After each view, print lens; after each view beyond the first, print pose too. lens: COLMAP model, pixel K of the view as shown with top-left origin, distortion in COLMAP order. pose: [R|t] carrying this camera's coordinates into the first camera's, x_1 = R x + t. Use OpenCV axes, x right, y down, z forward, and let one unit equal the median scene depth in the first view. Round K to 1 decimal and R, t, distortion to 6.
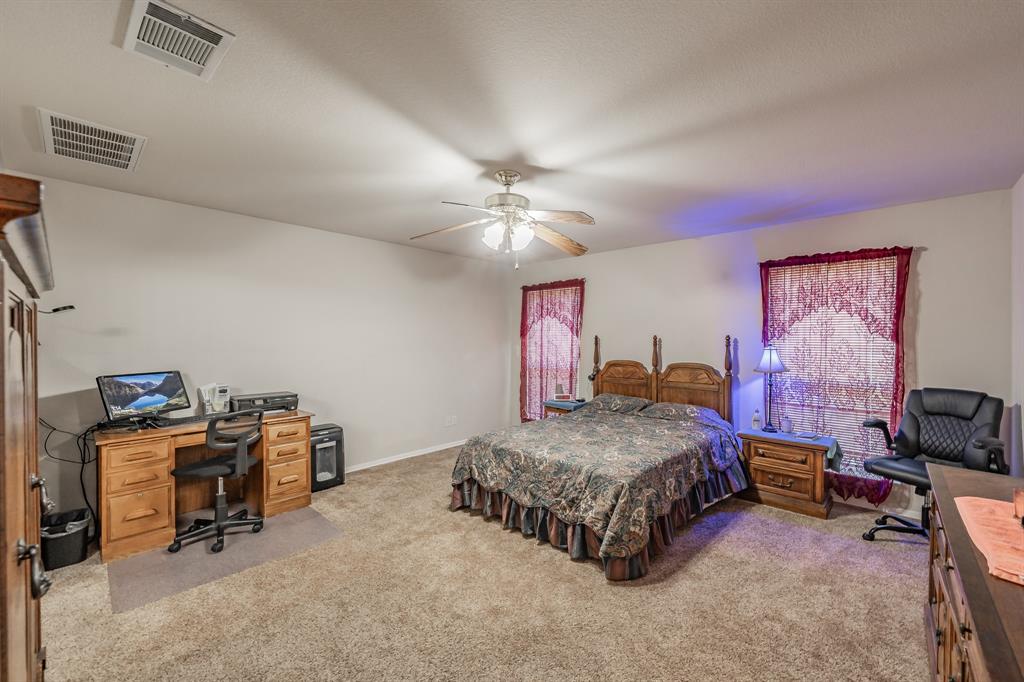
lens RADIAL K [[408.0, 0, 530.1], [0, 408.0, 339.5], [0, 0, 1]] dist [0.000059, 0.000226]
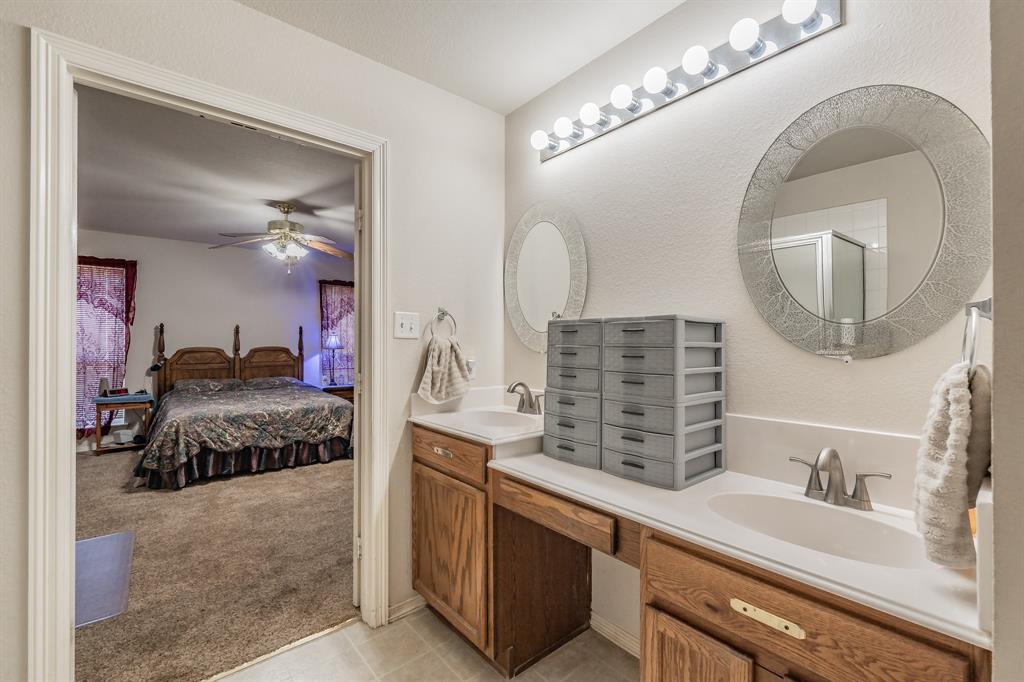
lens RADIAL K [[440.1, 0, 531.5], [0, 440.1, 338.7], [0, 0, 1]] dist [0.001736, 0.000172]
pose [[0.129892, -0.000542, 0.991528, -1.175935], [-0.000278, 1.000000, 0.000583, 0.039418], [-0.991528, -0.000352, 0.129892, -0.020206]]
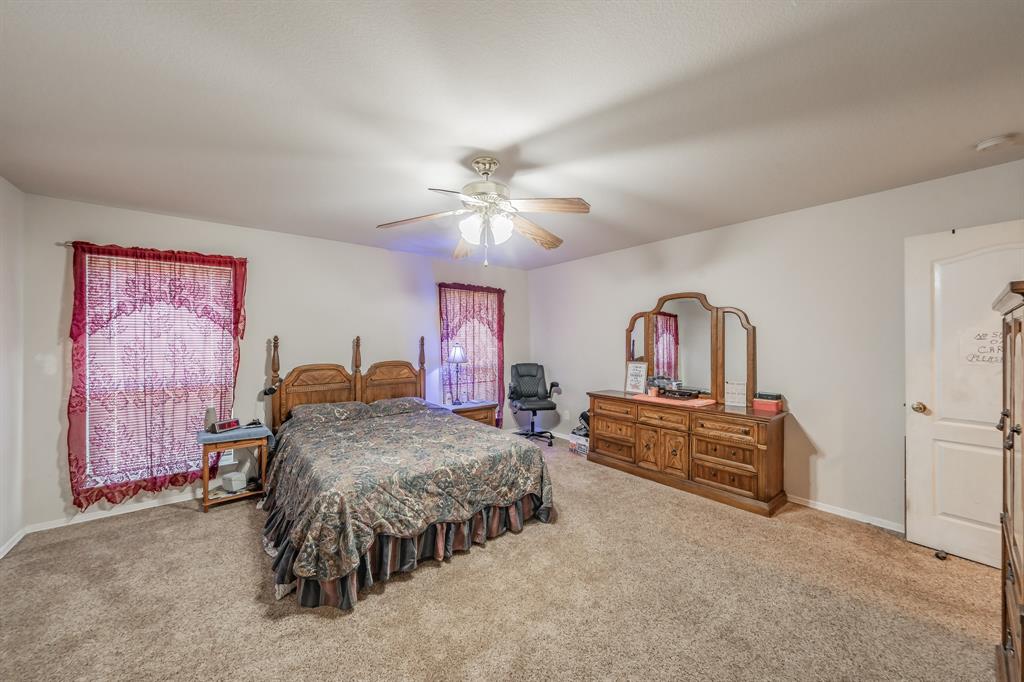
lens RADIAL K [[371.8, 0, 518.2], [0, 371.8, 339.2], [0, 0, 1]] dist [-0.002020, -0.000070]
pose [[0.160201, -0.003373, 0.987079, -0.721168], [0.006887, 0.999974, 0.002300, -0.003463], [-0.987060, 0.006430, 0.160220, 0.649040]]
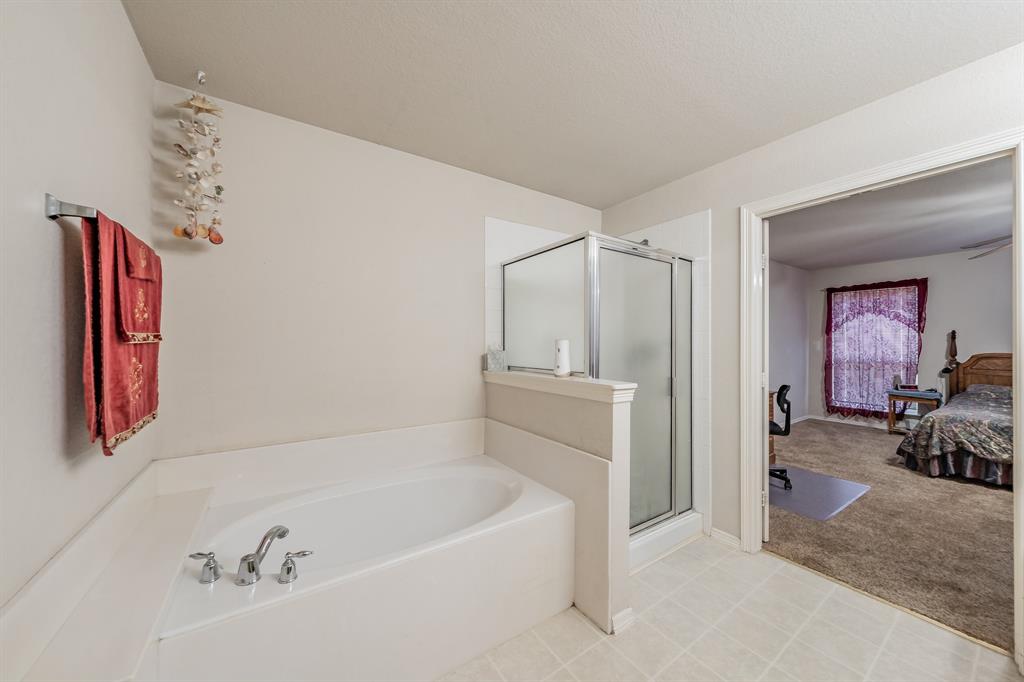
lens RADIAL K [[357.5, 0, 511.4], [0, 357.5, 340.7], [0, 0, 1]] dist [0.000627, 0.001277]
pose [[0.967244, -0.004053, -0.253816, -1.100936], [0.003170, 0.999987, -0.003886, 0.026119], [0.253829, 0.002955, 0.967245, -0.308971]]
